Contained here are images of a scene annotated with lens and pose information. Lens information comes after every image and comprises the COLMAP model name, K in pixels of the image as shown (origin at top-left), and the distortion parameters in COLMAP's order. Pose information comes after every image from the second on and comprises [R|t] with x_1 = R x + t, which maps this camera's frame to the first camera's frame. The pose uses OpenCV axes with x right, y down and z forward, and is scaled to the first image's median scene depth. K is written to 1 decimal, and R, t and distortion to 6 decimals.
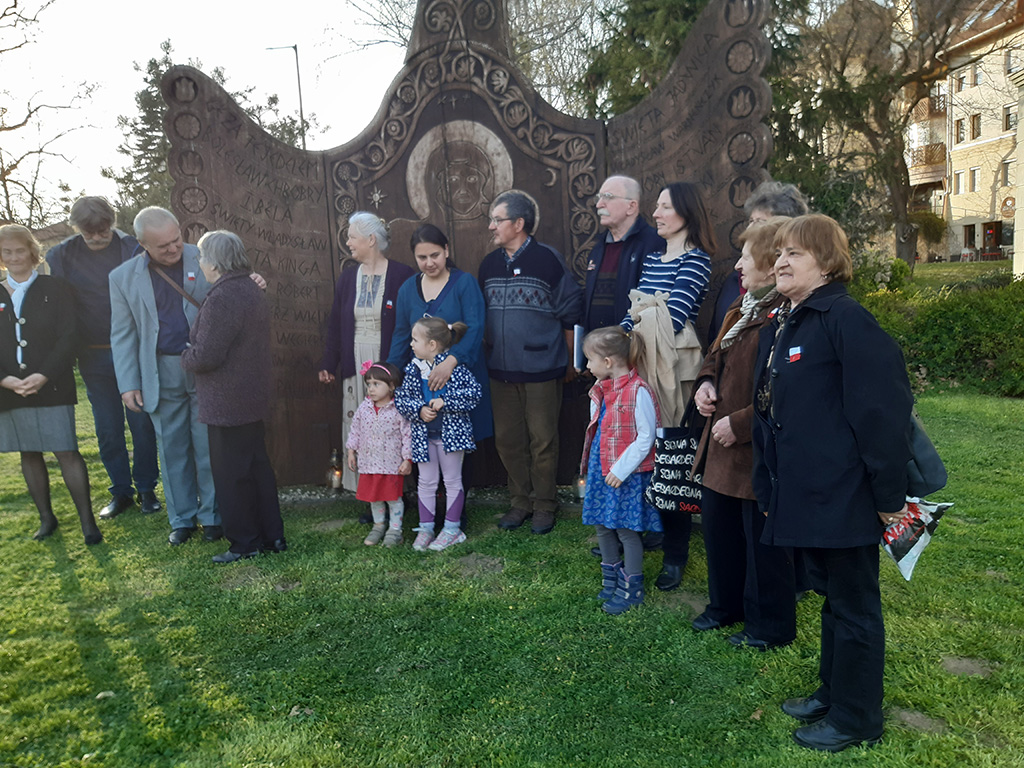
lens RADIAL K [[795.4, 0, 529.1], [0, 795.4, 406.4], [0, 0, 1]] dist [0.051762, -0.106795]
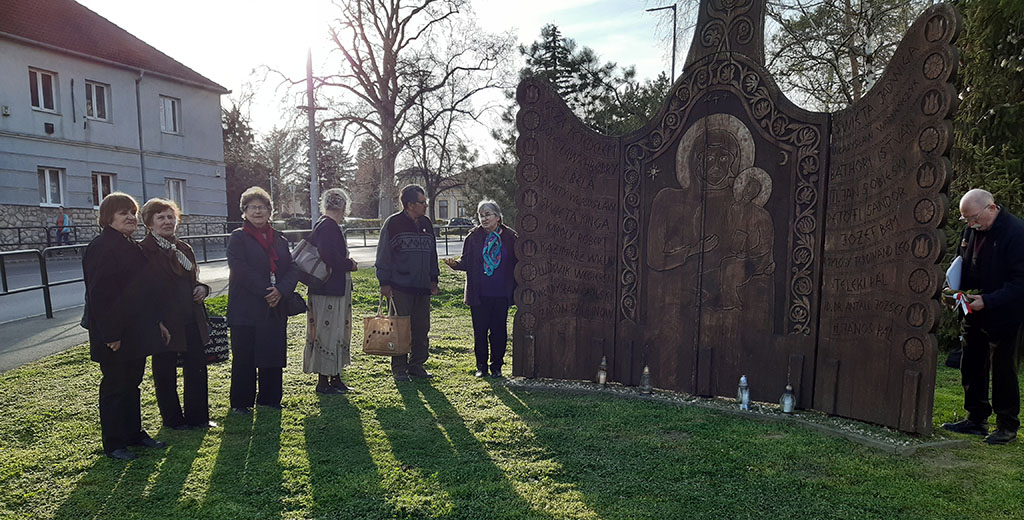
lens RADIAL K [[793.7, 0, 509.3], [0, 793.7, 412.5], [0, 0, 1]] dist [-0.003363, -0.053456]
pose [[0.893911, 0.135560, -0.427255, 0.226436], [-0.106538, 0.990113, 0.091243, 0.044502], [0.435400, -0.036044, 0.899515, -0.331671]]
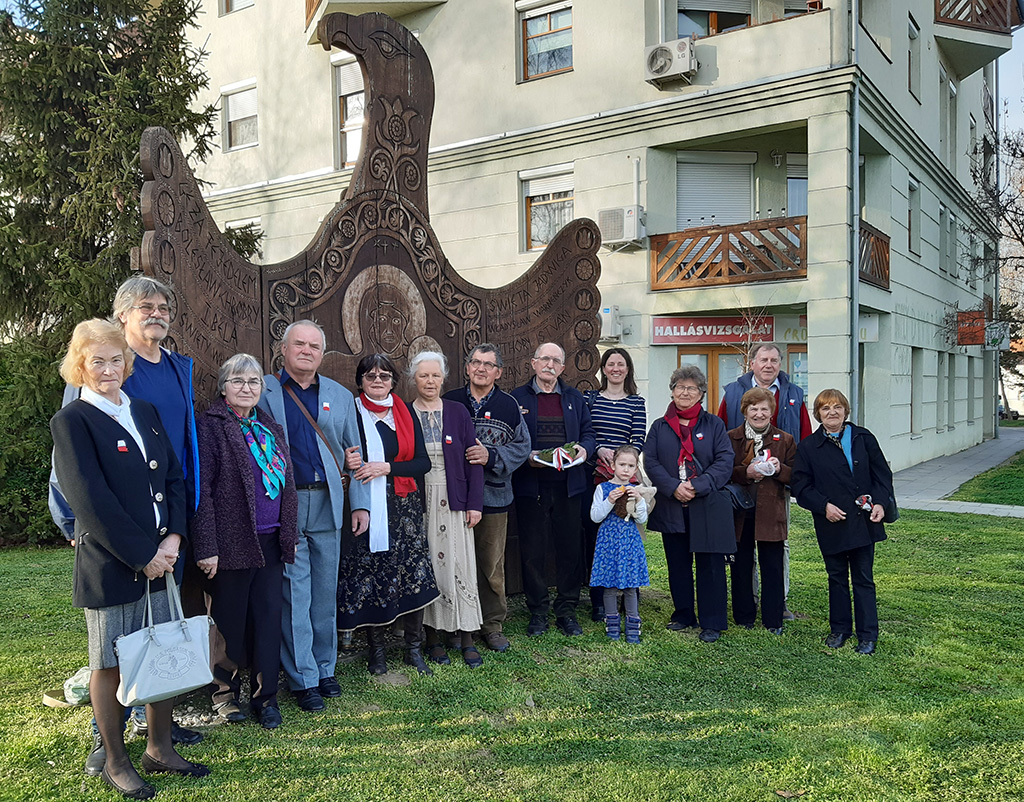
lens RADIAL K [[945.6, 0, 527.1], [0, 945.6, 430.1], [0, 0, 1]] dist [0.055560, 0.000000]
pose [[0.404619, 0.004992, 0.914472, -1.138421], [0.135170, 0.988674, -0.065205, -0.043726], [-0.904440, 0.149993, 0.399362, 0.384053]]
